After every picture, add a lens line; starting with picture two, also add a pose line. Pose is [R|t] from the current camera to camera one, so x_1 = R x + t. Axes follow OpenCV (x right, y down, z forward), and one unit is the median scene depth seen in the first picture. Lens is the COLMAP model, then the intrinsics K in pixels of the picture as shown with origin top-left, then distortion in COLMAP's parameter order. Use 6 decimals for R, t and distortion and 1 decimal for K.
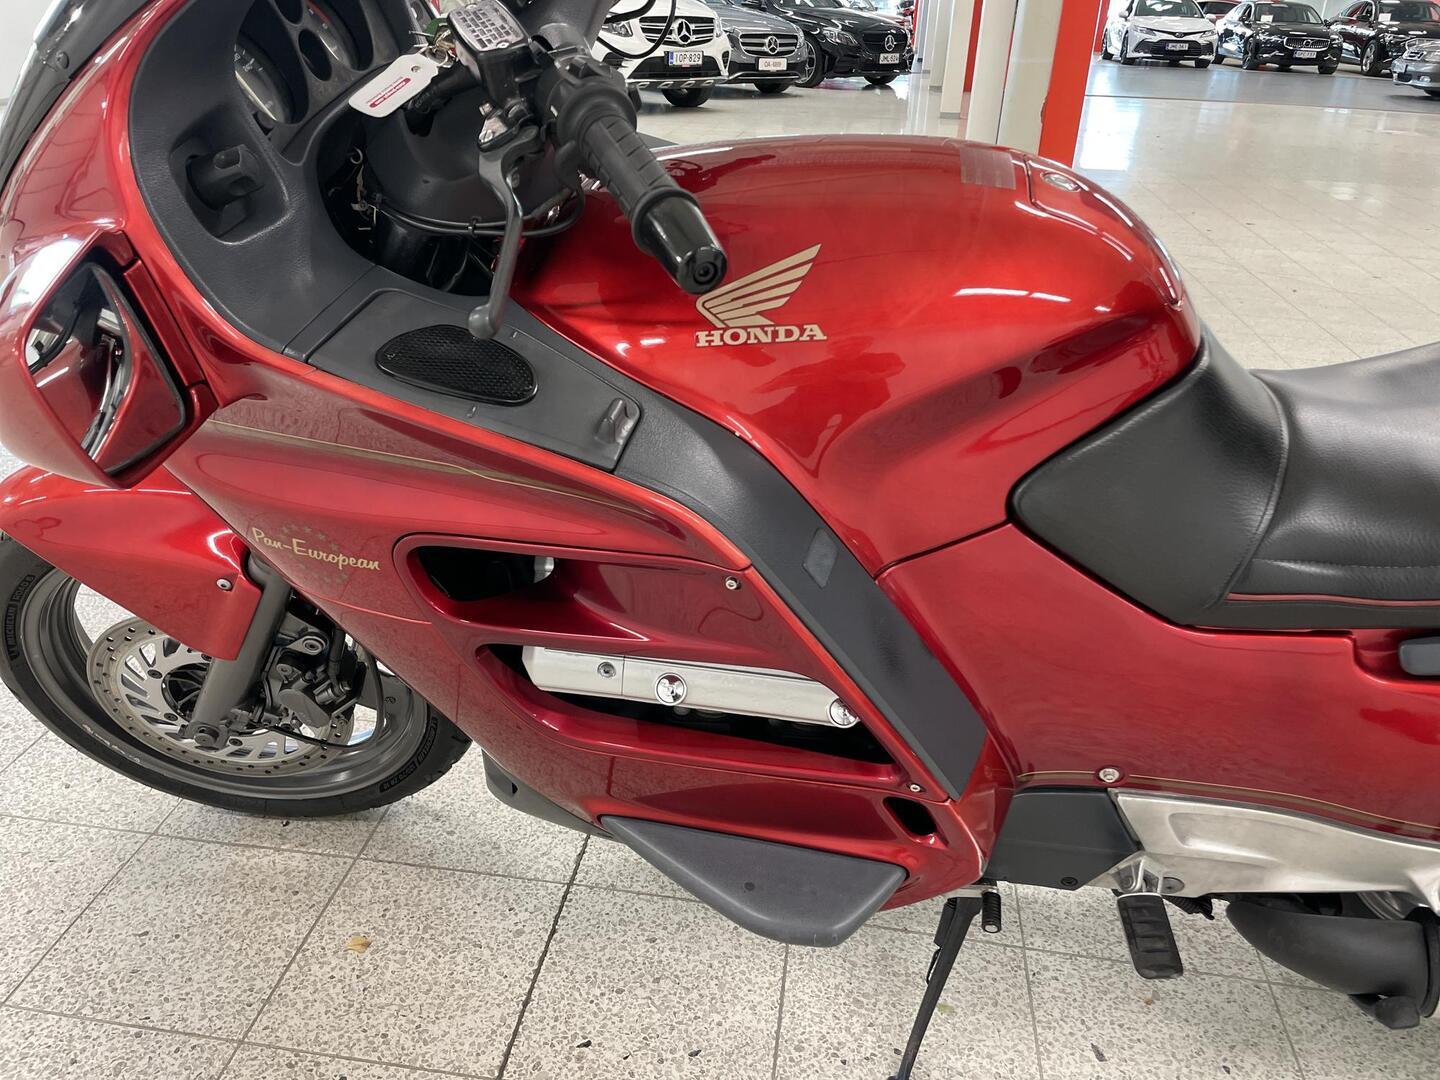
lens RADIAL K [[1089.8, 0, 702.8], [0, 1089.8, 536.1], [0, 0, 1]] dist [0.092044, -0.131155]
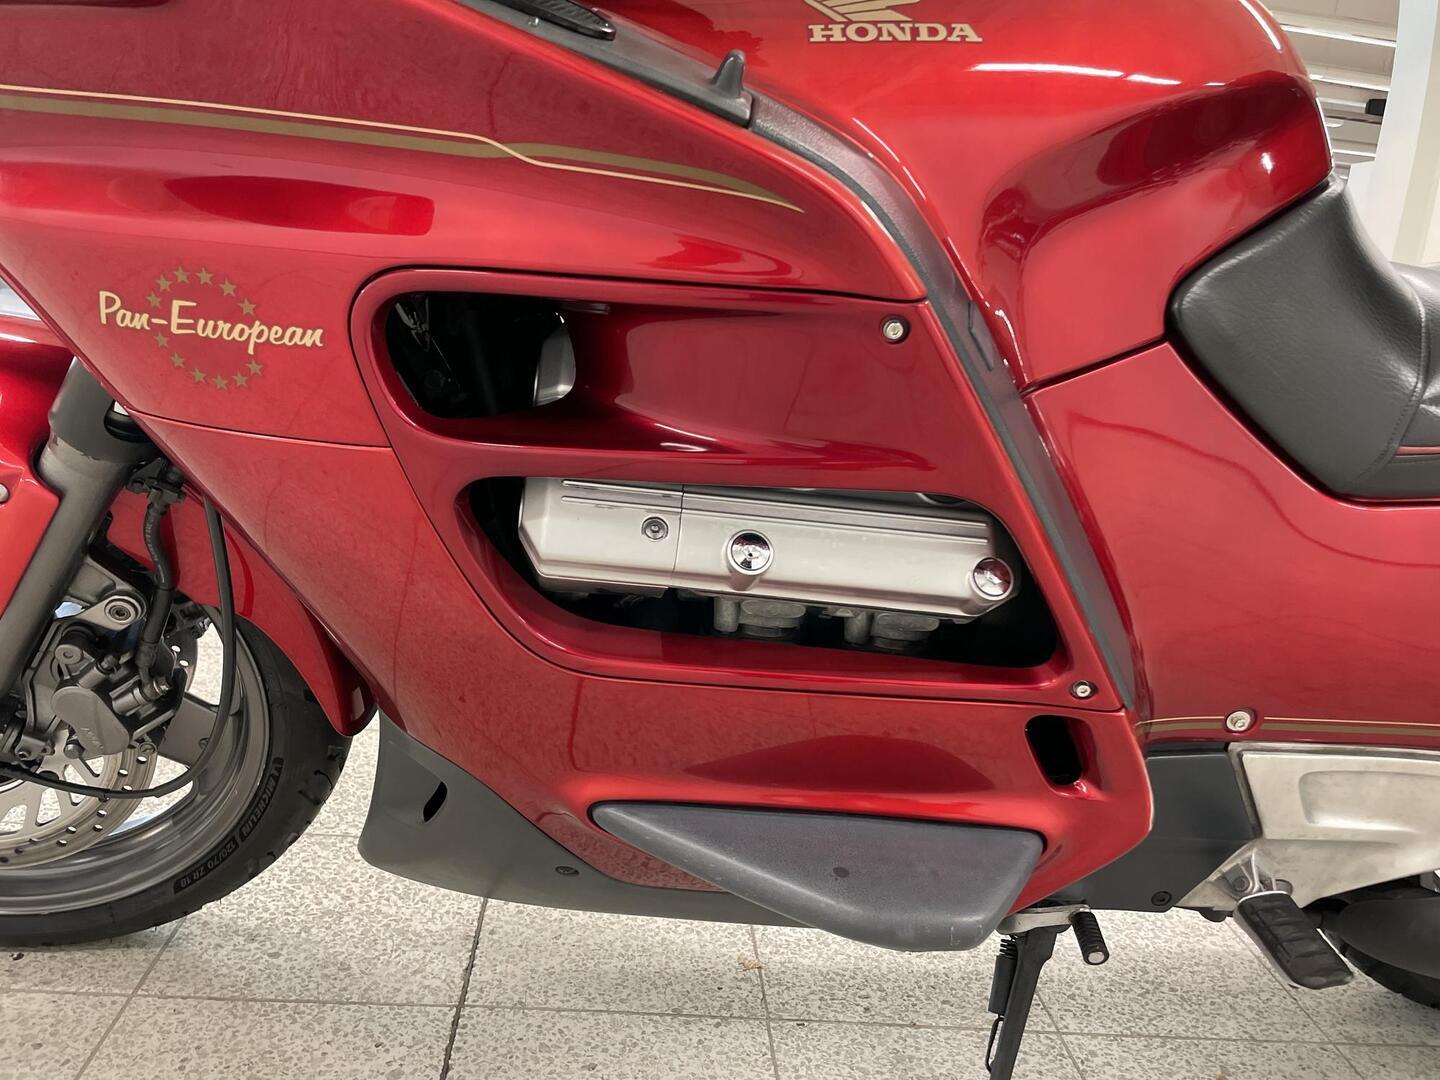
lens RADIAL K [[1089.8, 0, 702.8], [0, 1089.8, 536.1], [0, 0, 1]] dist [0.092044, -0.131155]
pose [[0.972663, 0.017133, 0.231588, -0.144813], [0.032218, 0.977674, -0.207644, 0.180572], [-0.229975, 0.209429, 0.950395, 0.231441]]
